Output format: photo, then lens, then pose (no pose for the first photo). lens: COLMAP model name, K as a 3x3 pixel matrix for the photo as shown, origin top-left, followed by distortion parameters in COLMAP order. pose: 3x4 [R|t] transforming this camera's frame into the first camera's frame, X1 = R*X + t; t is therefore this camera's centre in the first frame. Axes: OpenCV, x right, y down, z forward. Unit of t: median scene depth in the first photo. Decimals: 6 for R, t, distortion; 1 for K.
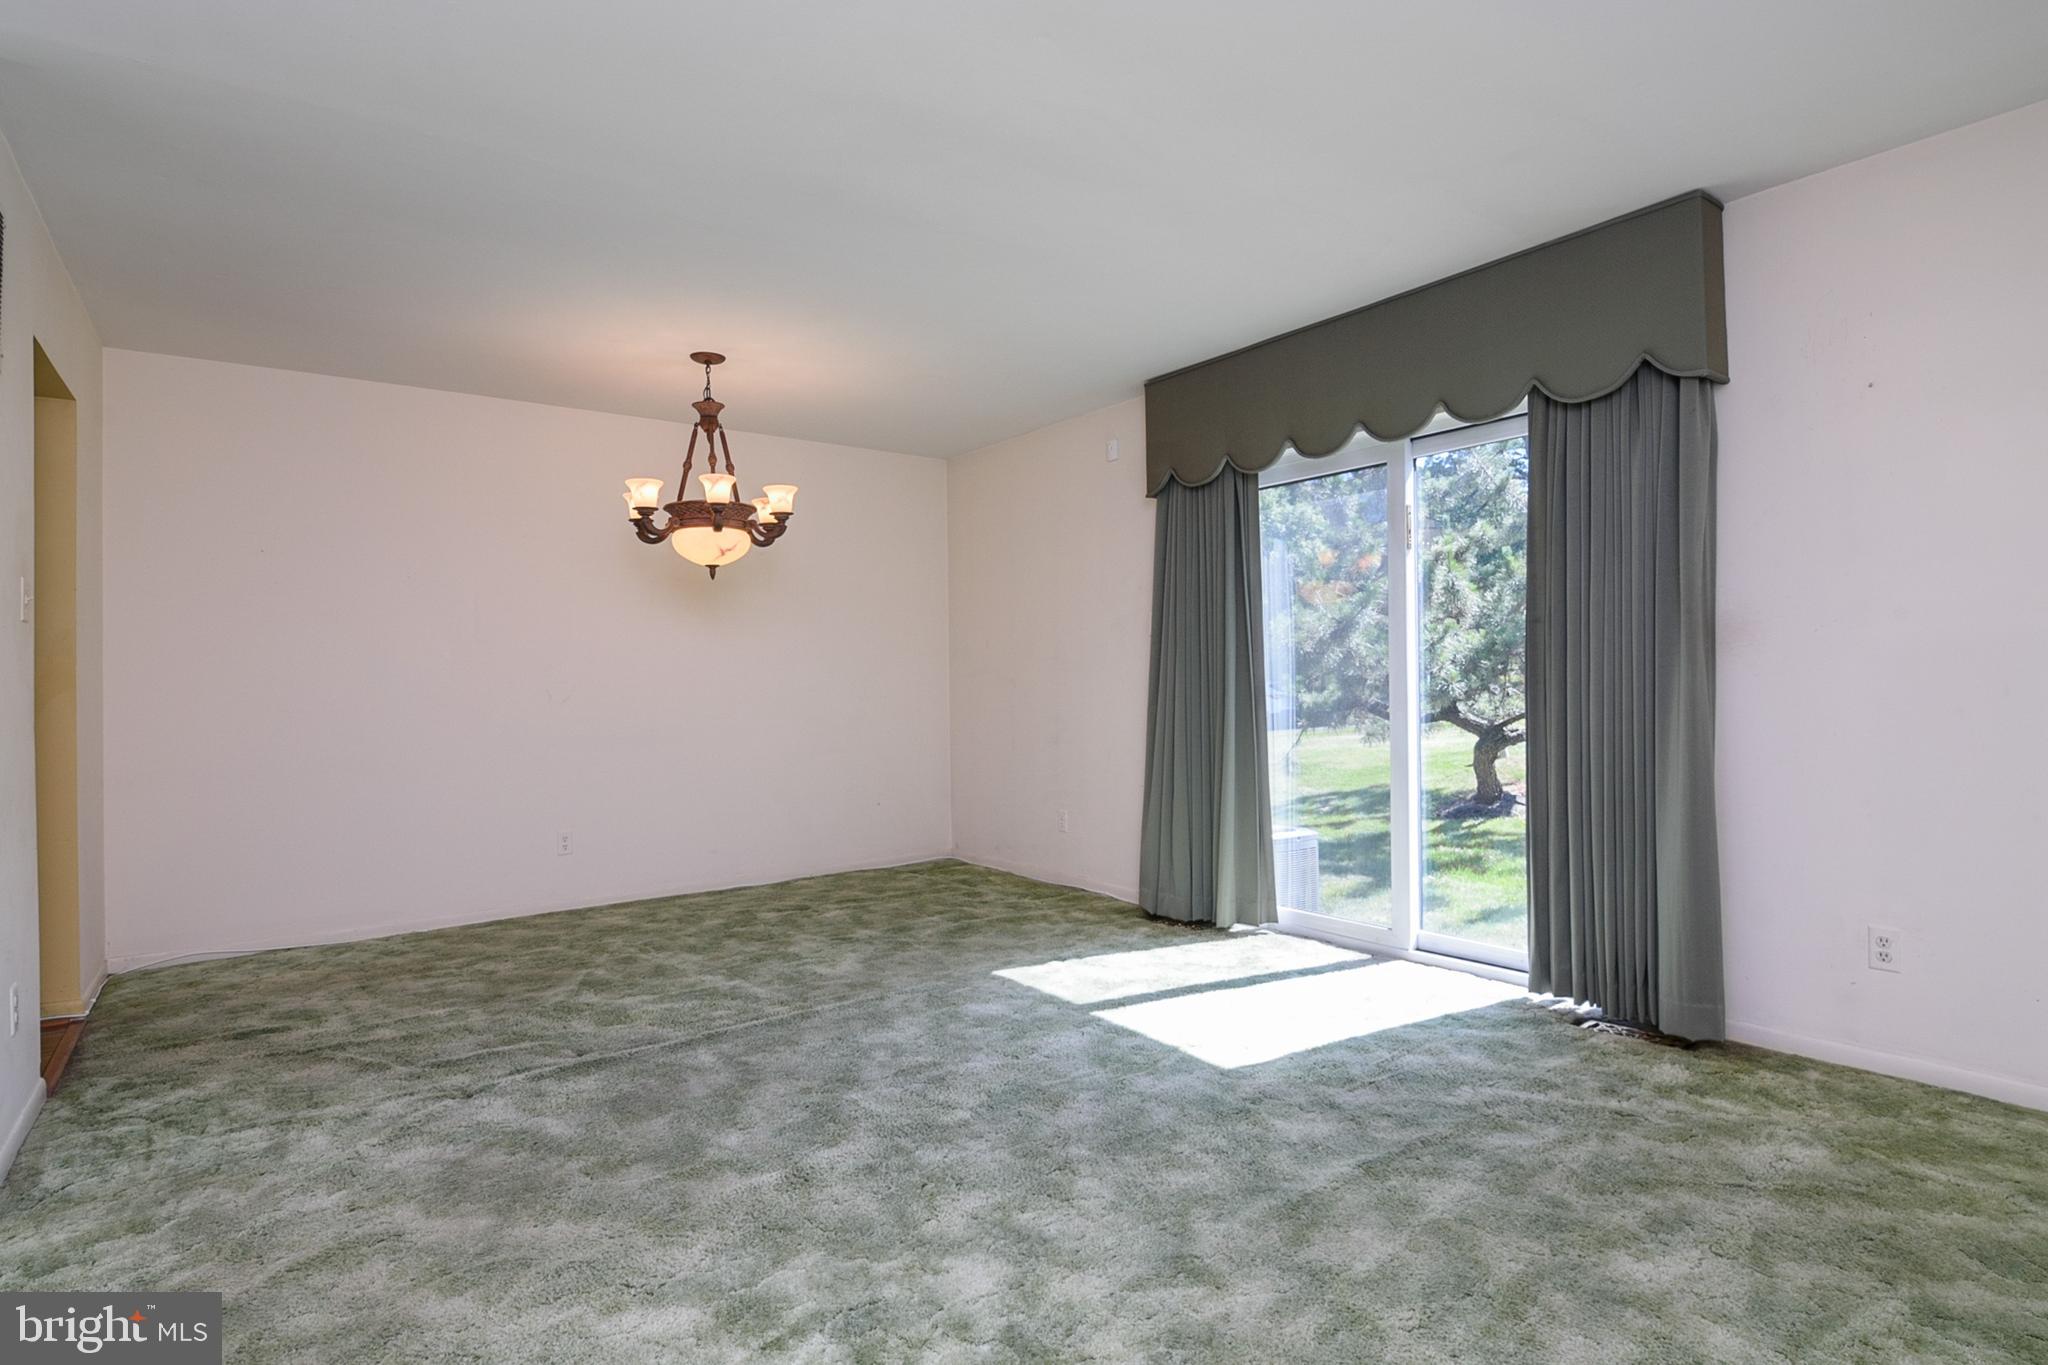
lens RADIAL K [[1062.9, 0, 1024.0], [0, 1062.9, 682.5], [0, 0, 1]] dist [-0.041763, -0.000365]
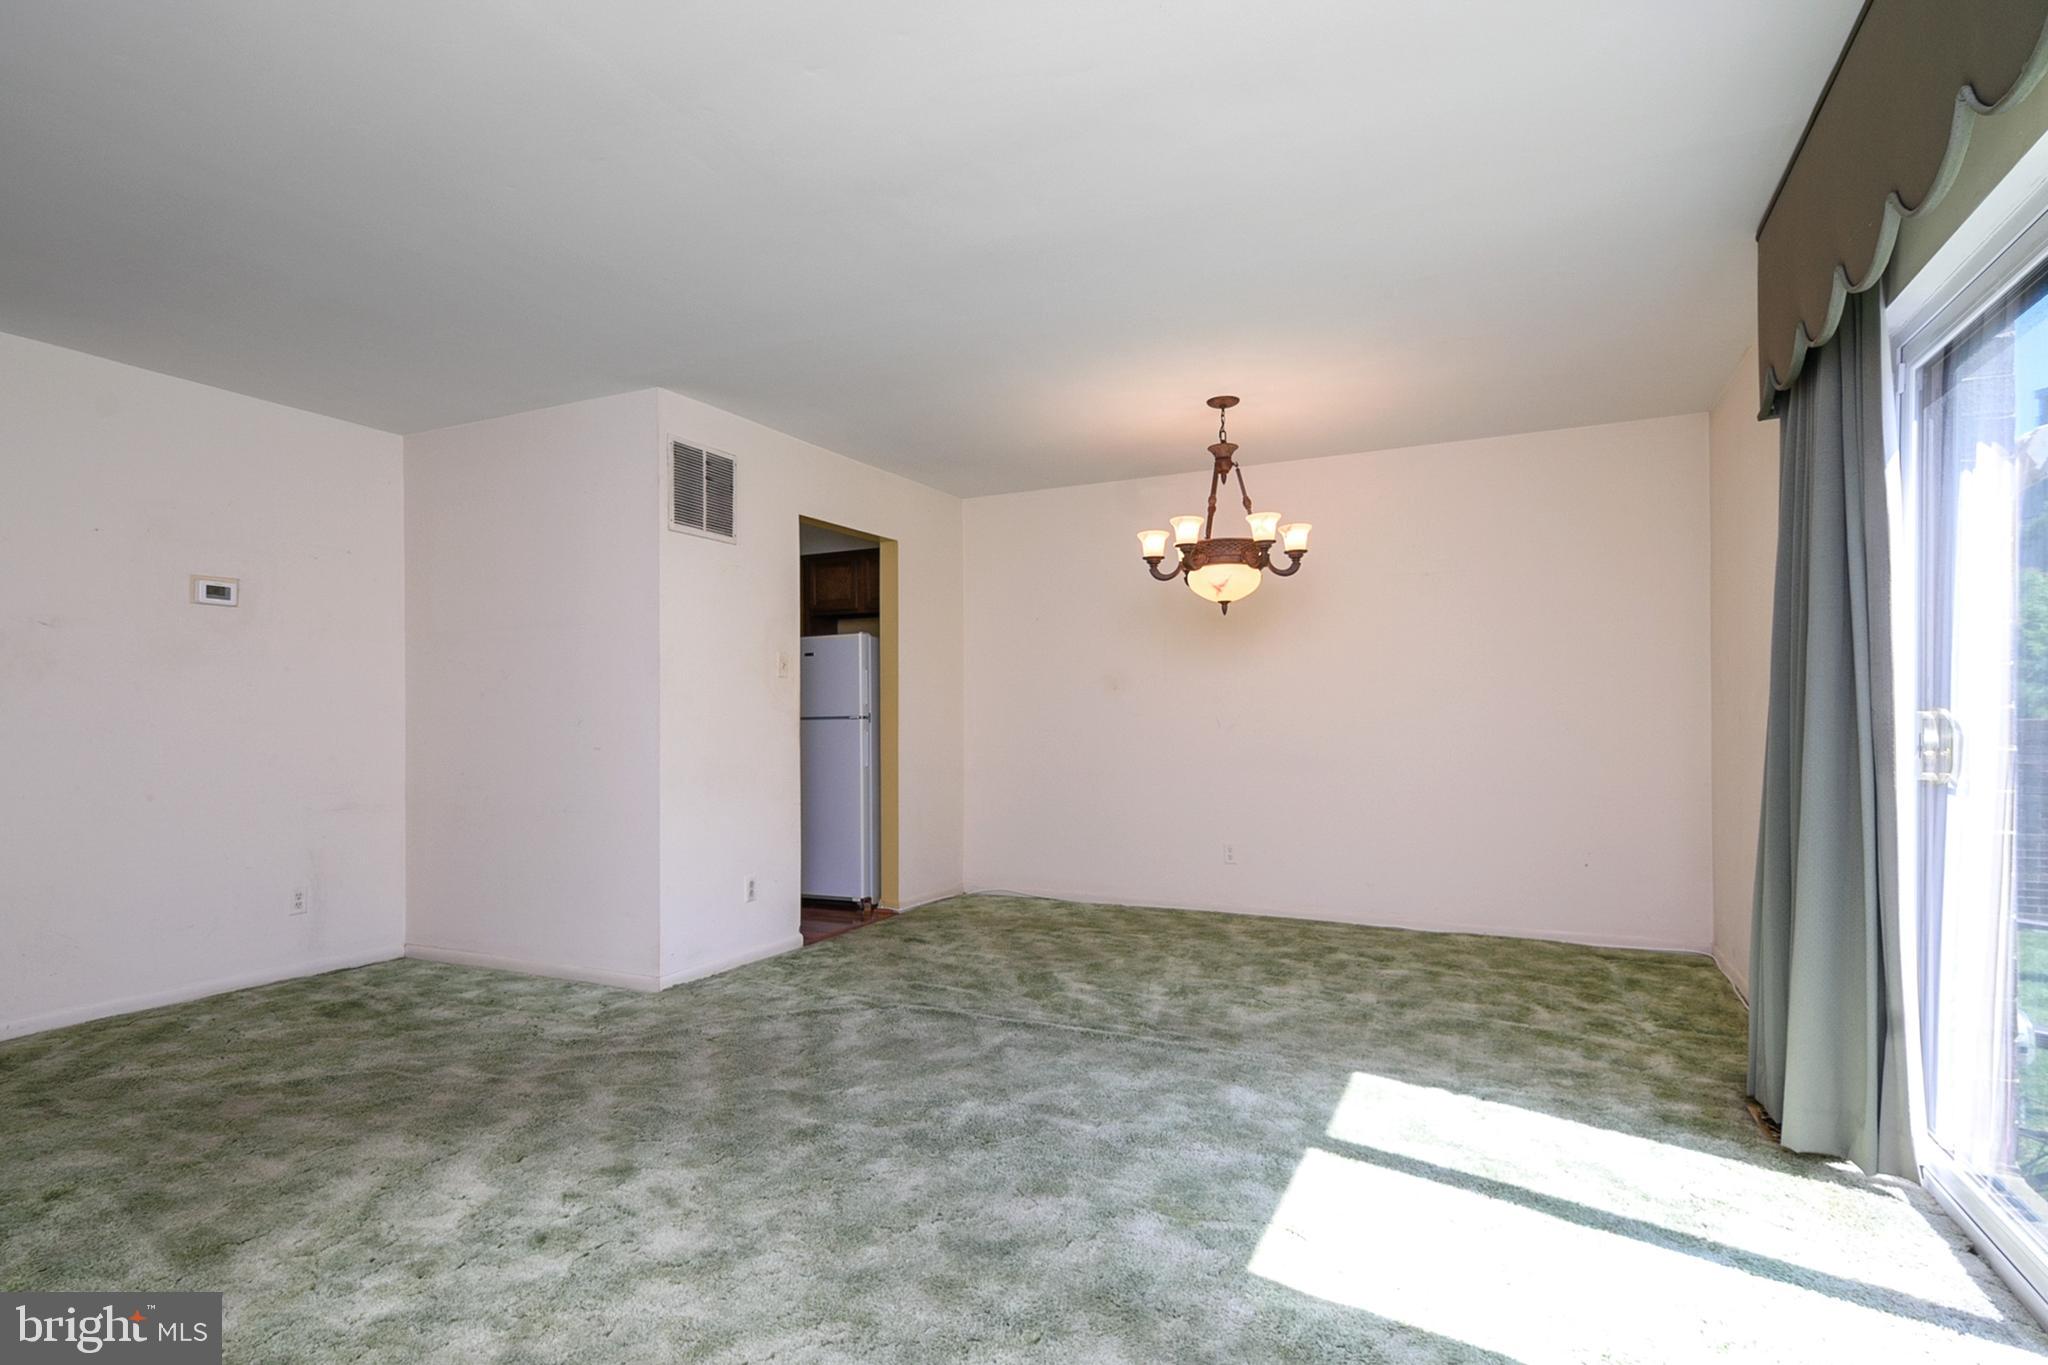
lens RADIAL K [[994.0, 0, 1028.4], [0, 994.0, 711.7], [0, 0, 1]] dist [0.000734, -0.000617]
pose [[0.455243, 0.017226, -0.890201, 0.570682], [-0.012175, 0.999840, 0.013121, -0.014595], [0.890284, 0.004865, 0.455380, 0.446068]]
